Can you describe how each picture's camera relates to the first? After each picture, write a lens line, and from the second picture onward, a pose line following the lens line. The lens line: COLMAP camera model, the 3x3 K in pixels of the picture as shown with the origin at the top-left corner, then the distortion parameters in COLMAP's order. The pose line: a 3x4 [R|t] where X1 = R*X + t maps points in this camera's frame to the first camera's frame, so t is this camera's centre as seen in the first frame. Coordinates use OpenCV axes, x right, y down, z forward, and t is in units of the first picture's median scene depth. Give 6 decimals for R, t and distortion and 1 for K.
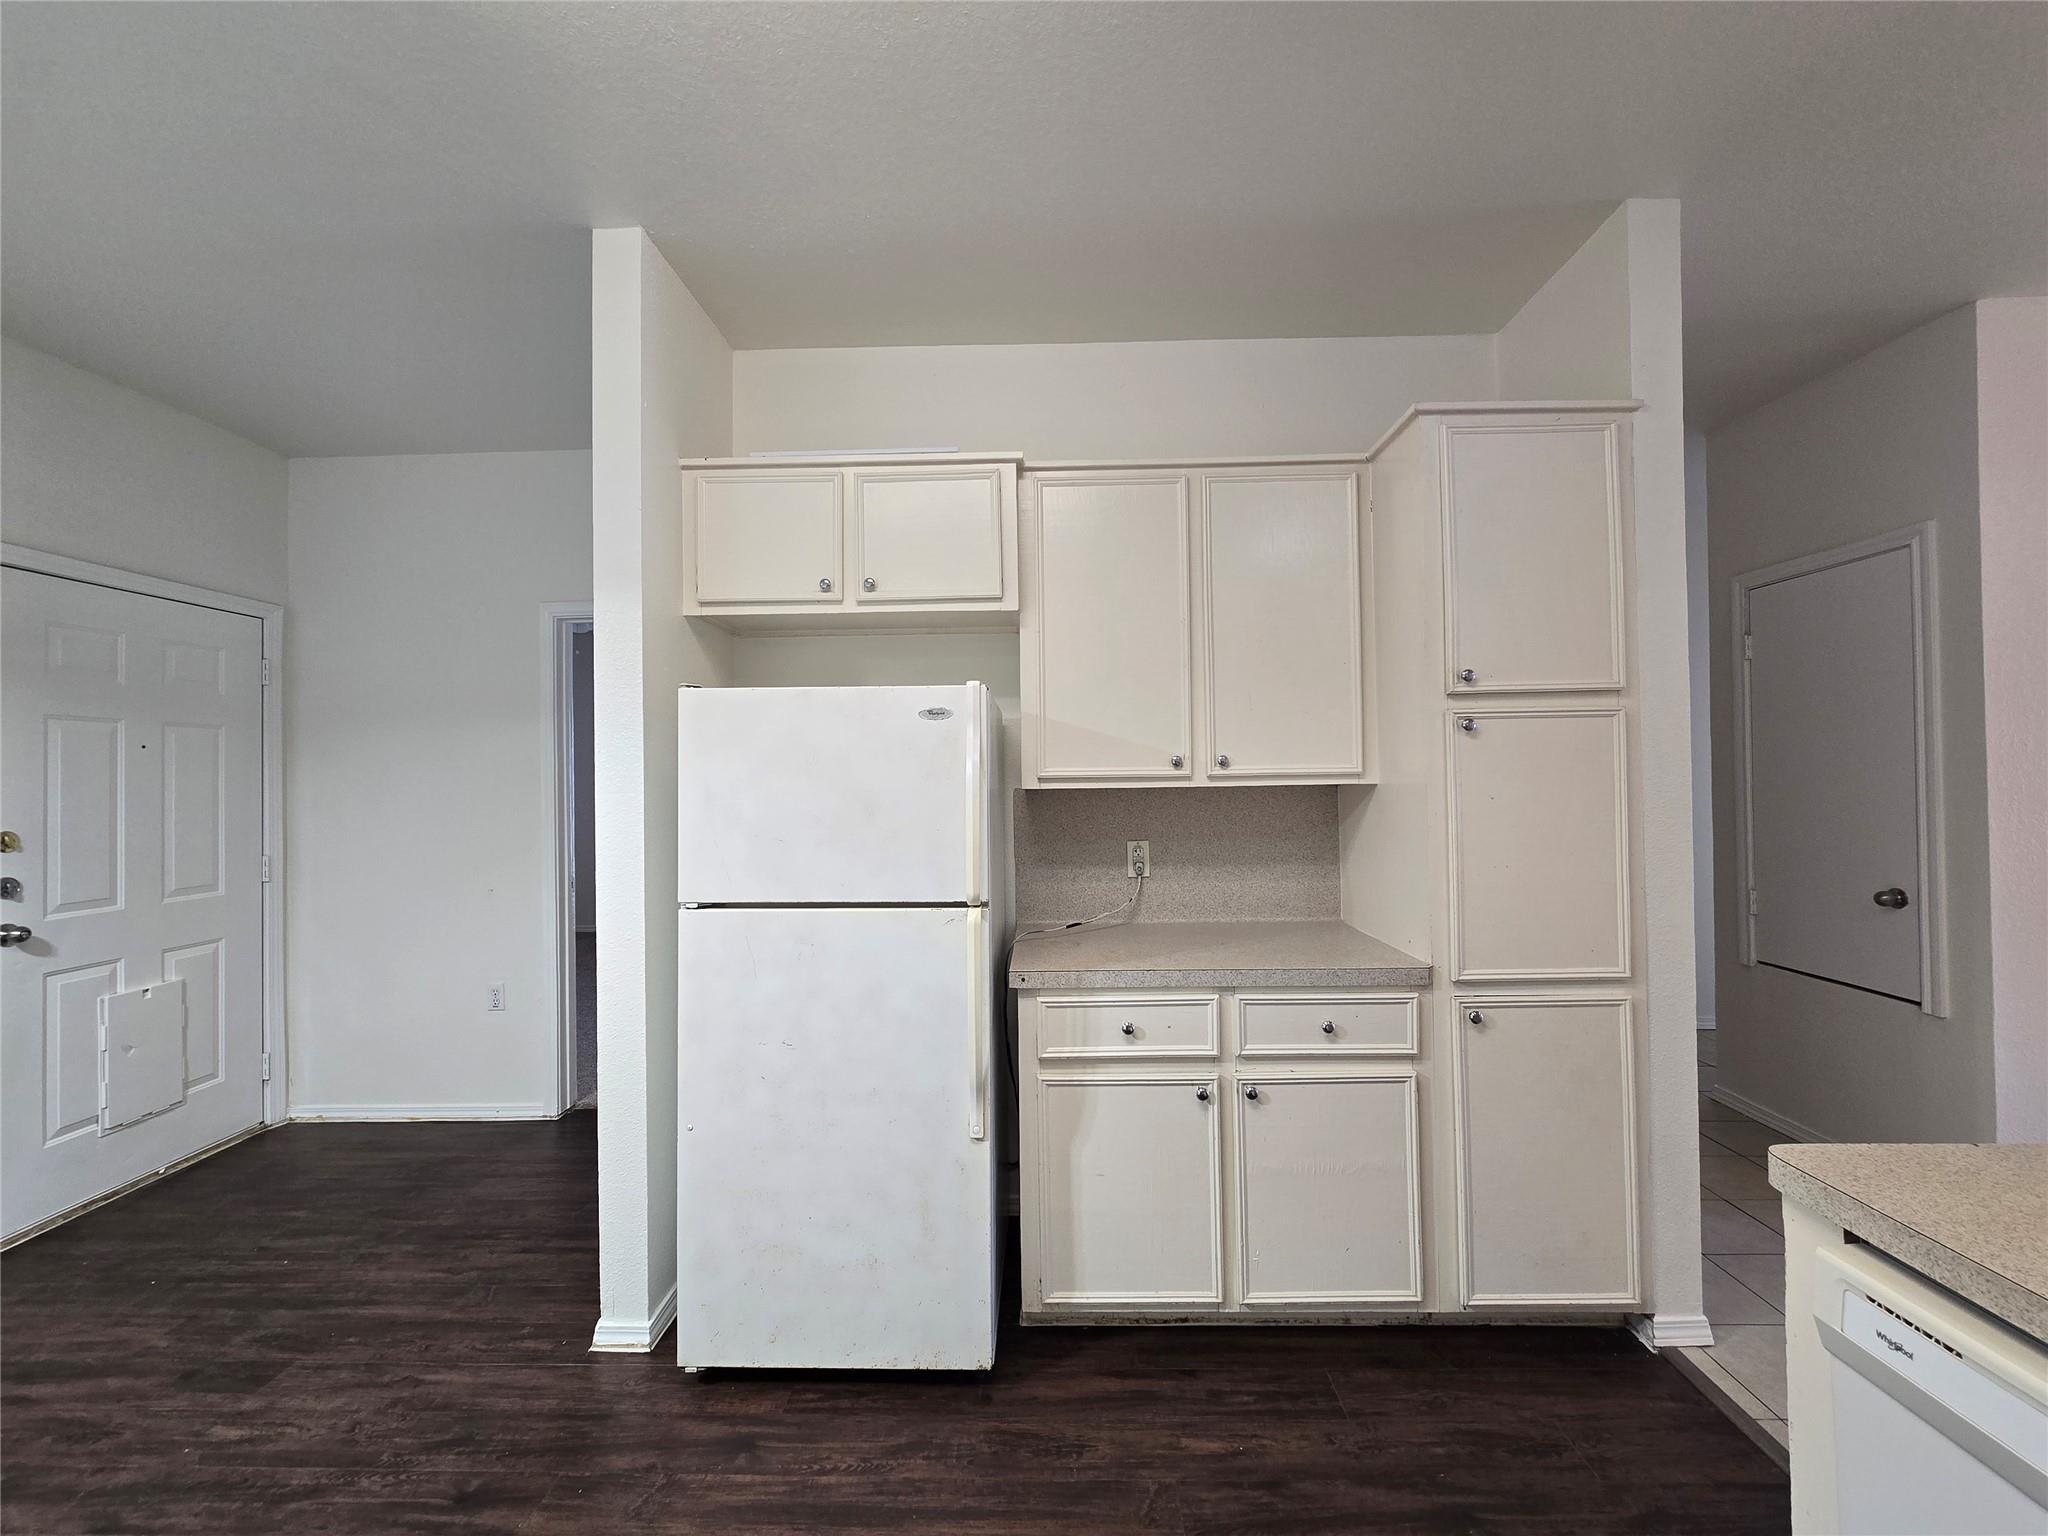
lens RADIAL K [[839.1, 0, 1029.2], [0, 839.1, 767.9], [0, 0, 1]] dist [0.000782, 0.001137]
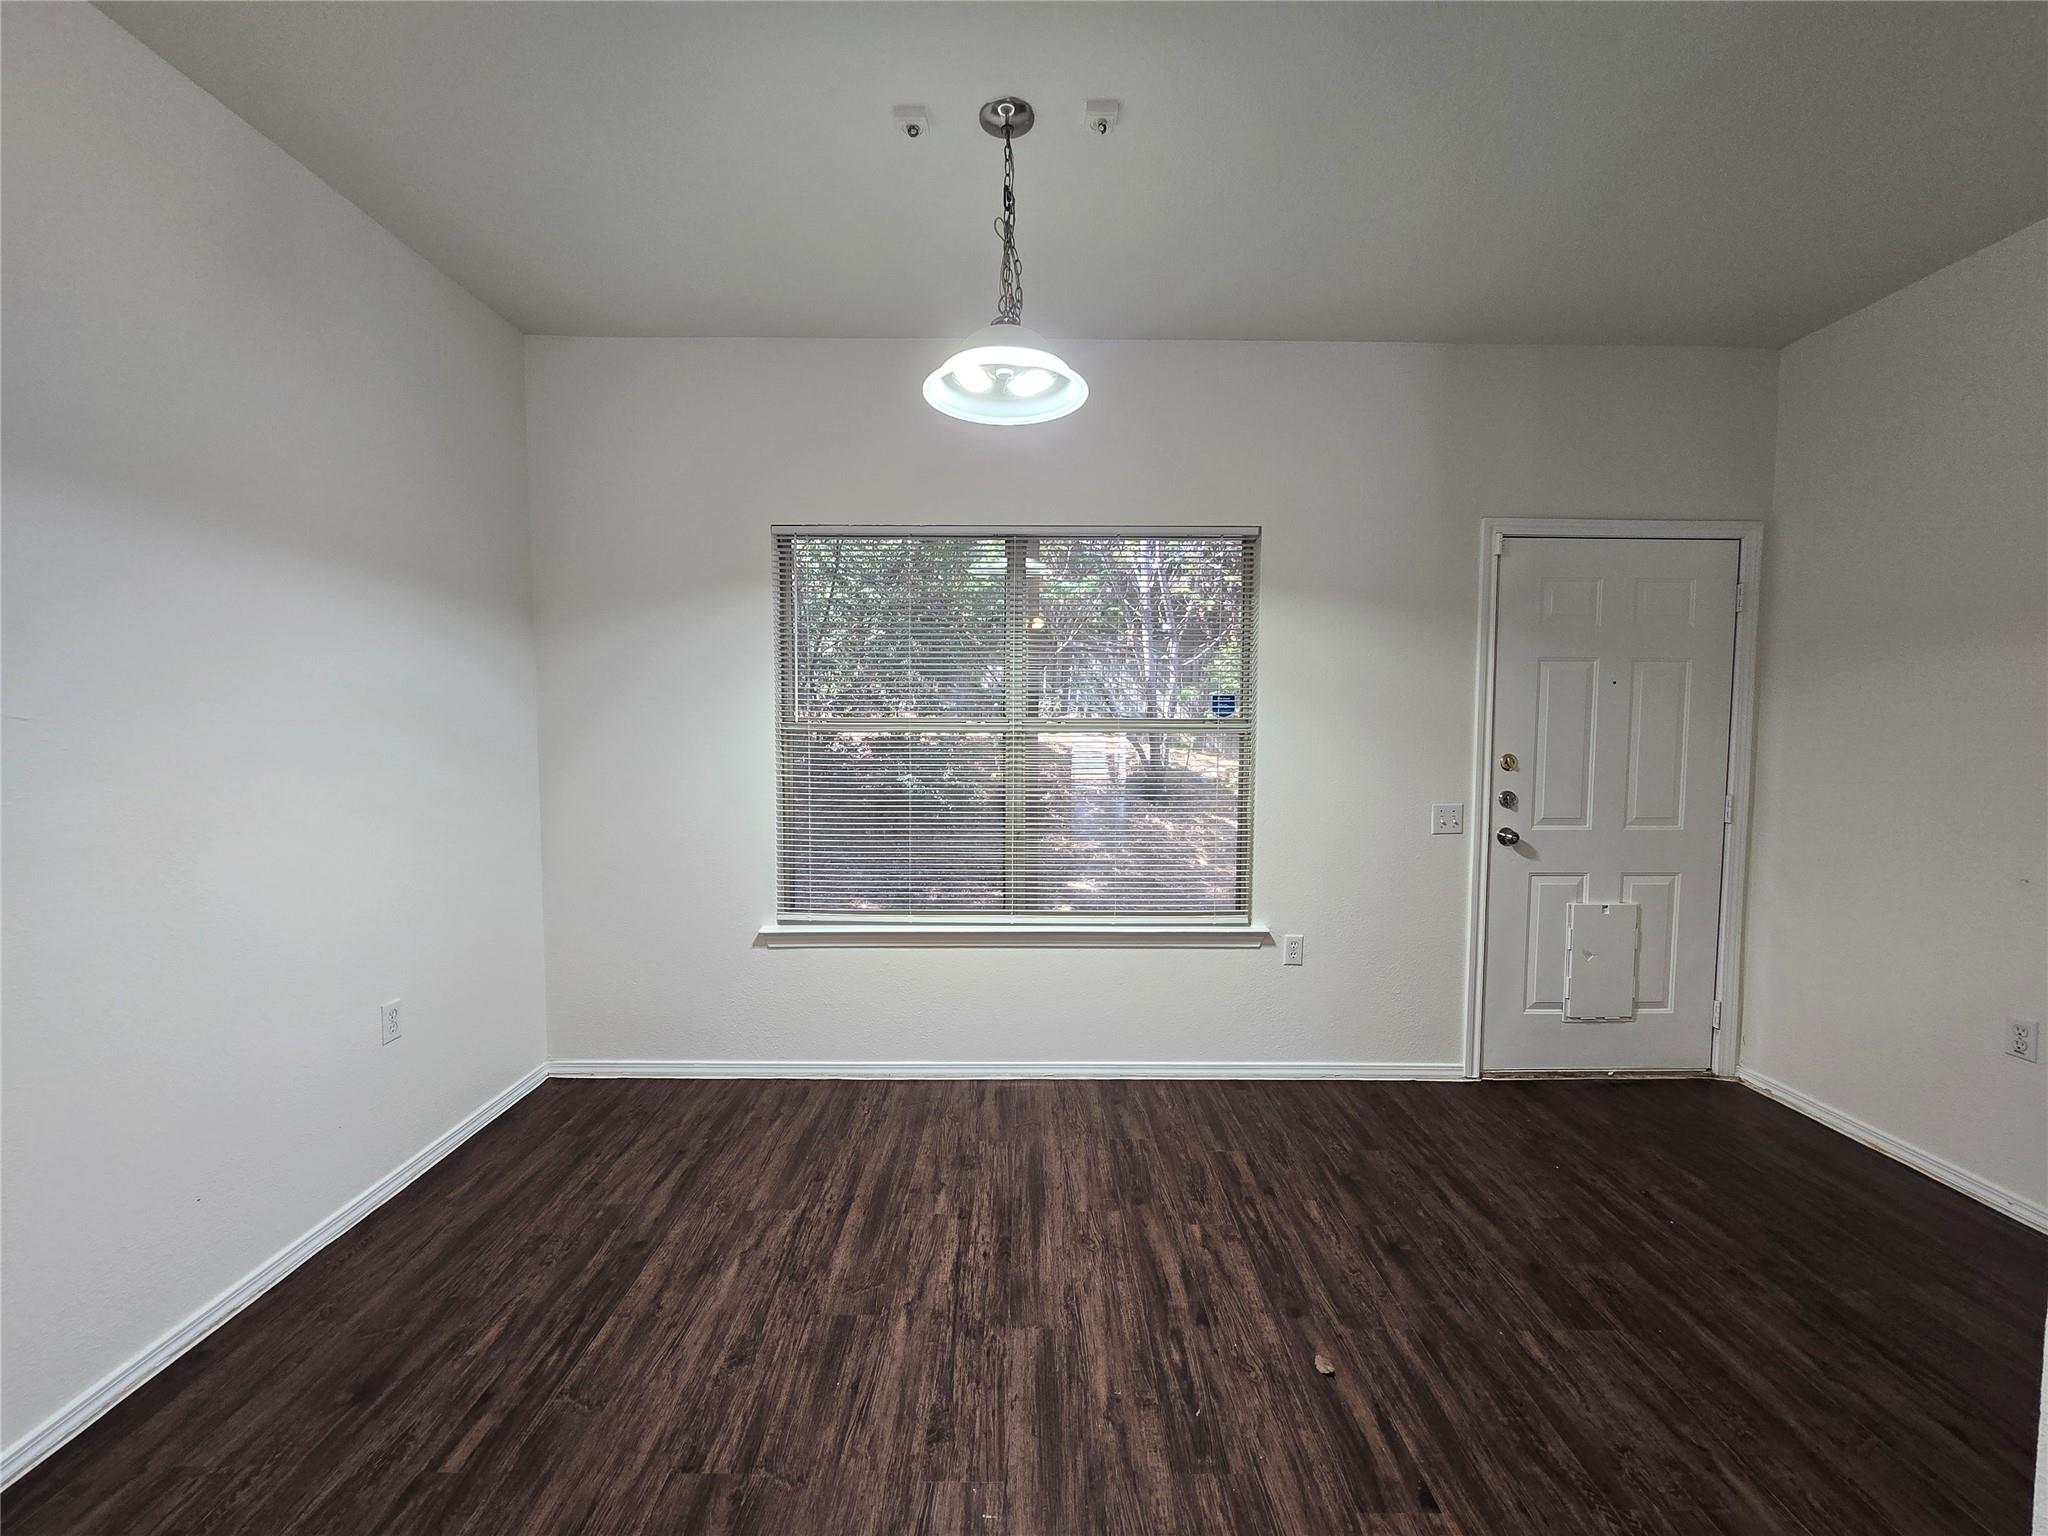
lens RADIAL K [[839.1, 0, 1029.2], [0, 839.1, 767.9], [0, 0, 1]] dist [0.000782, 0.001137]
pose [[0.023802, 0.070161, -0.997252, 0.008970], [0.007683, 0.997492, 0.070361, 0.002905], [0.999687, -0.009336, 0.023203, 0.263390]]
